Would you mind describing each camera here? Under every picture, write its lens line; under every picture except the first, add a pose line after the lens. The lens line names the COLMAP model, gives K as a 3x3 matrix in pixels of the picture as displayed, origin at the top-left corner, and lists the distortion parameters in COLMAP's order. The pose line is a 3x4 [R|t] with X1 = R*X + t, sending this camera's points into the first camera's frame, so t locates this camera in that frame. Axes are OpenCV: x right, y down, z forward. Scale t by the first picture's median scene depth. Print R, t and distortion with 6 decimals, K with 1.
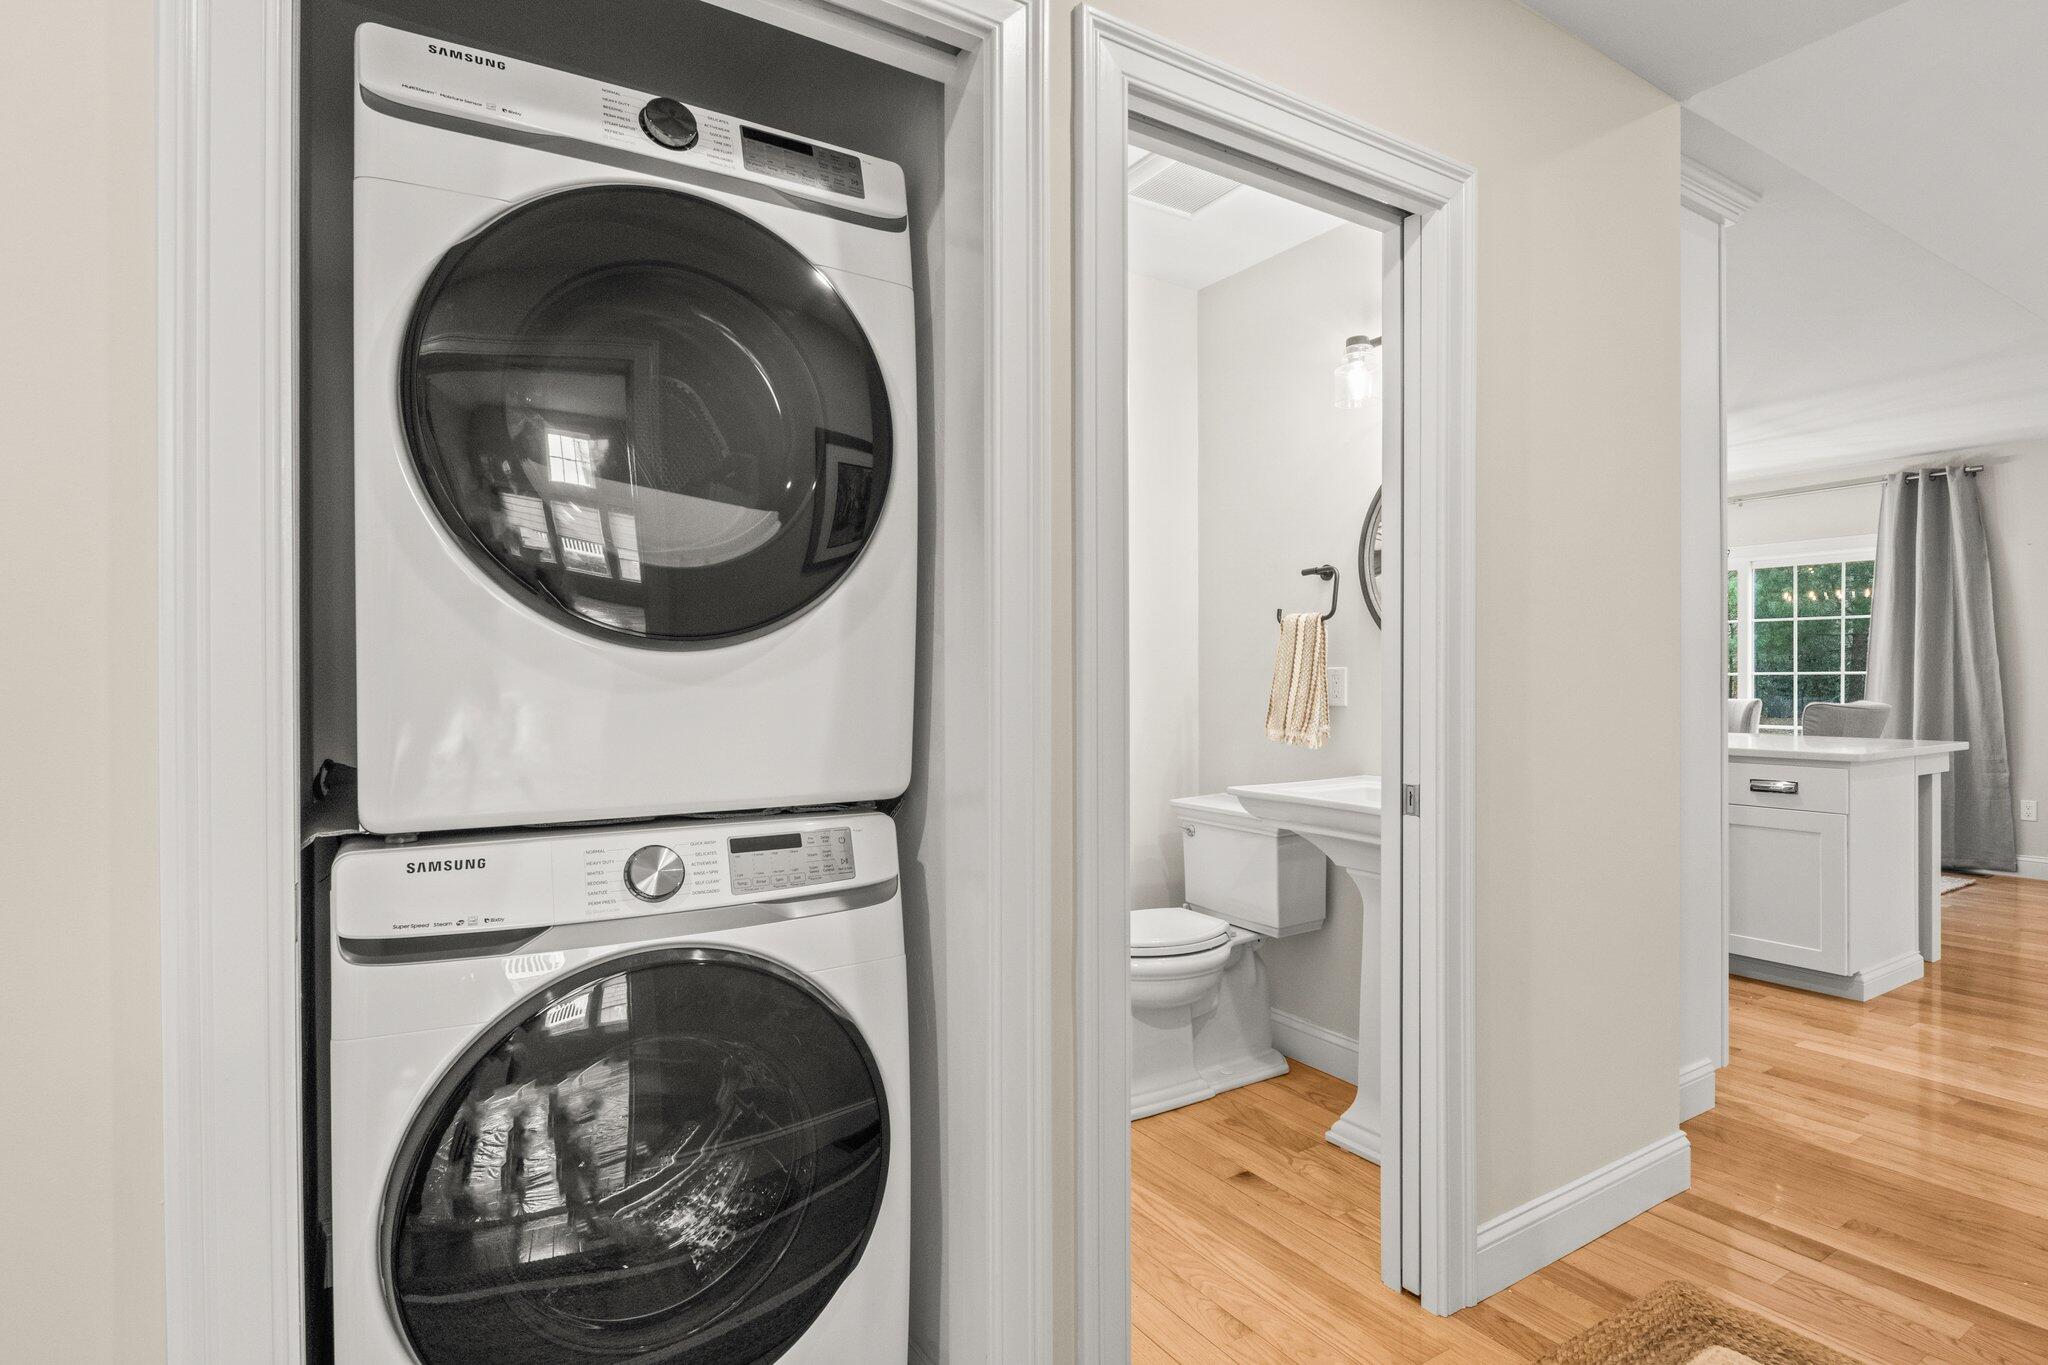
lens RADIAL K [[1028.9, 0, 1035.9], [0, 1028.9, 677.0], [0, 0, 1]] dist [-0.001695, -0.001794]
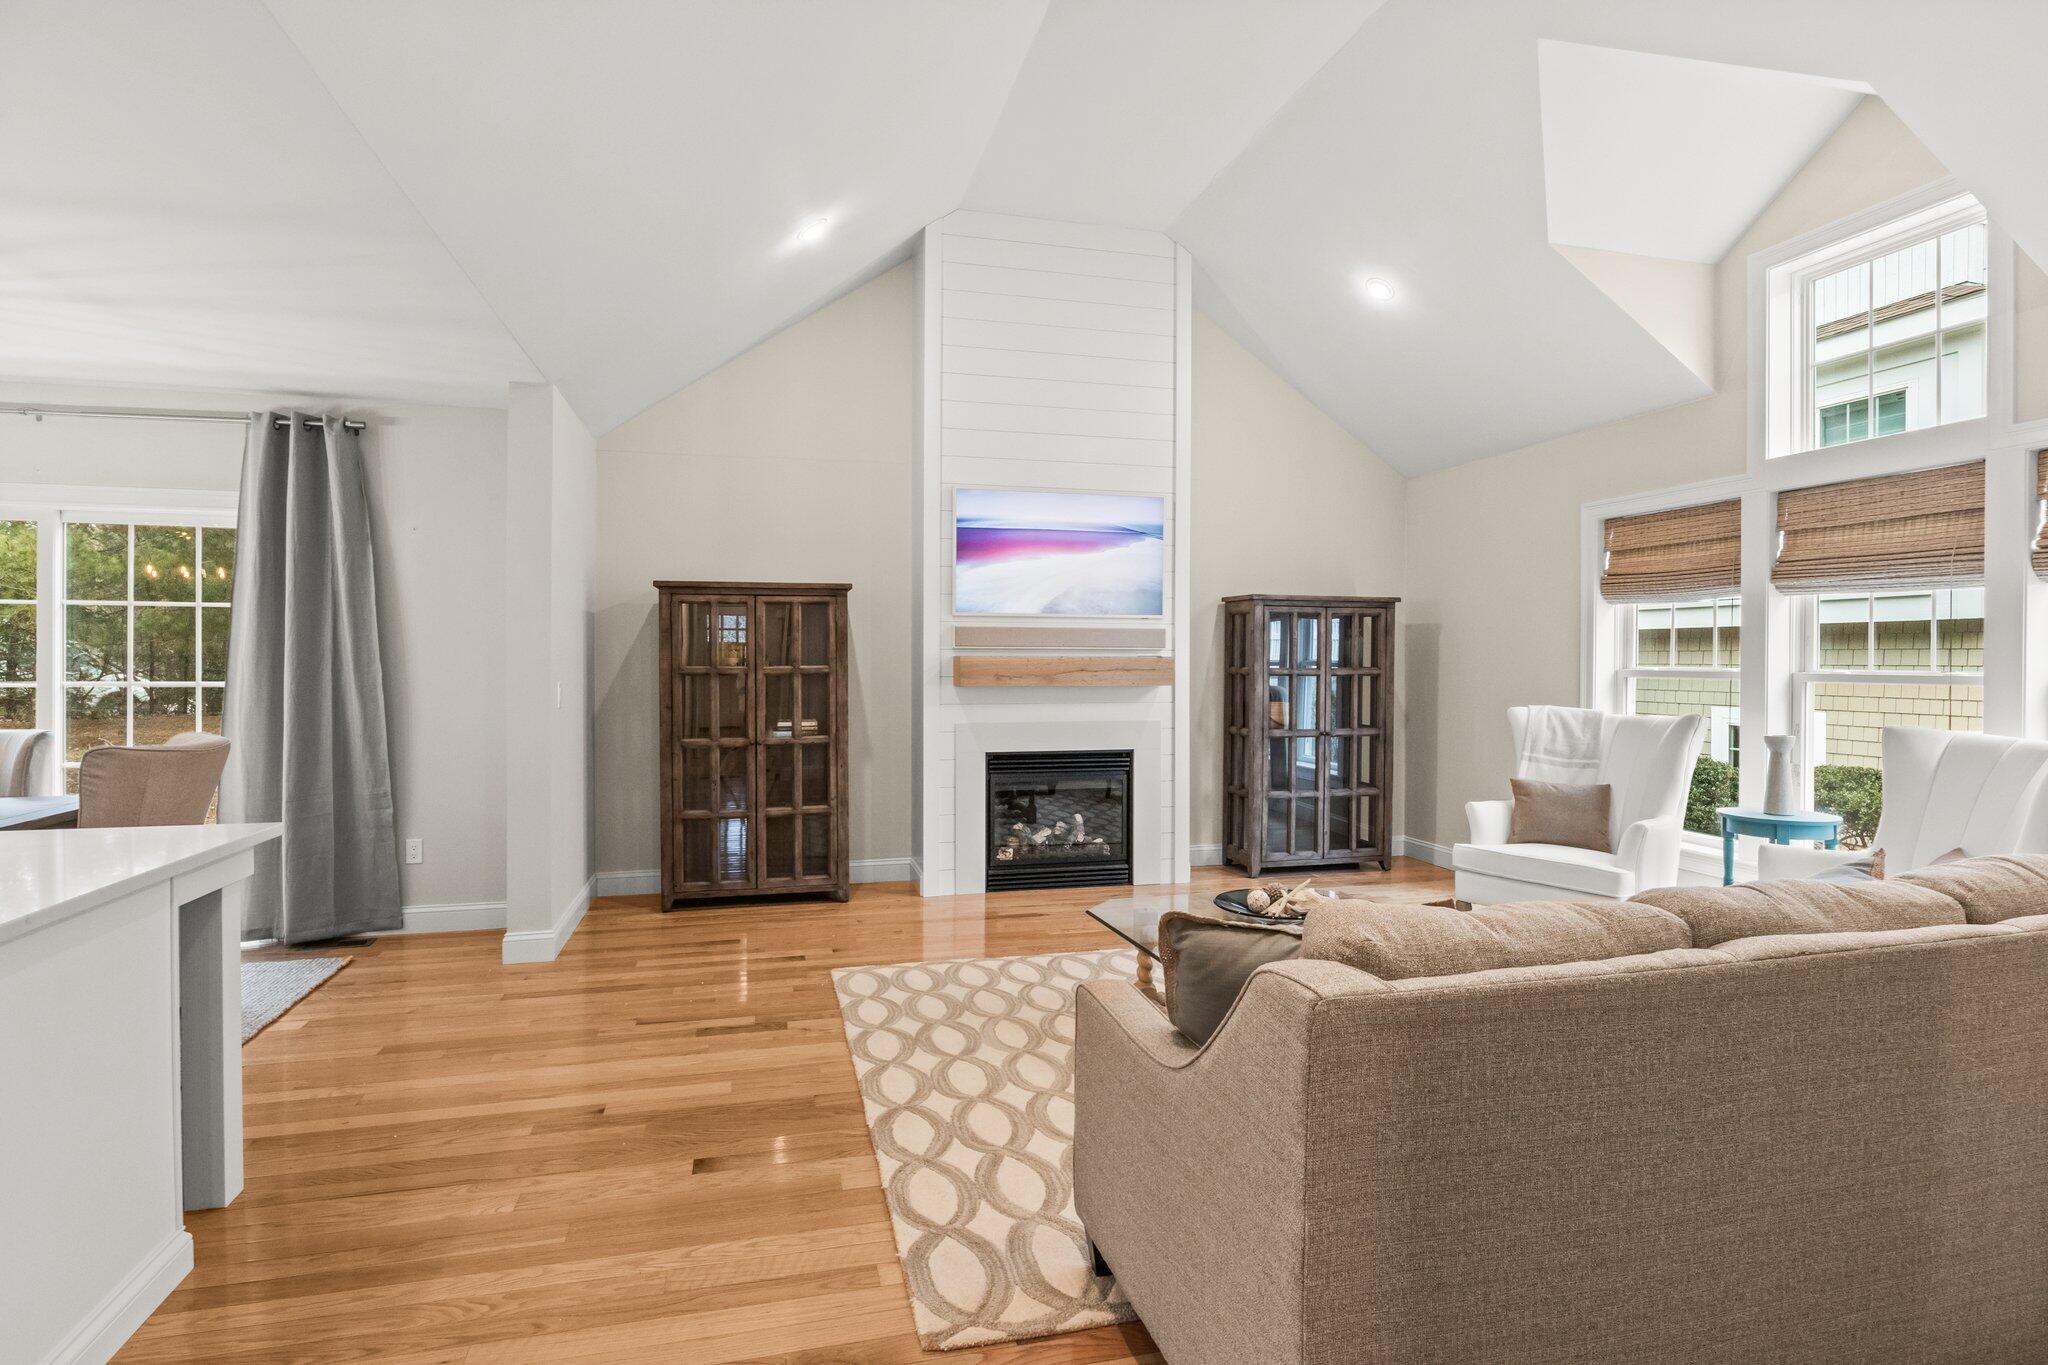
lens RADIAL K [[1028.9, 0, 1013.0], [0, 1028.9, 668.2], [0, 0, 1]] dist [-0.001695, -0.001794]
pose [[0.313835, -0.009264, 0.949432, 0.314293], [-0.002939, 0.999938, 0.010729, -0.025826], [-0.949473, -0.006157, 0.313789, 0.265745]]
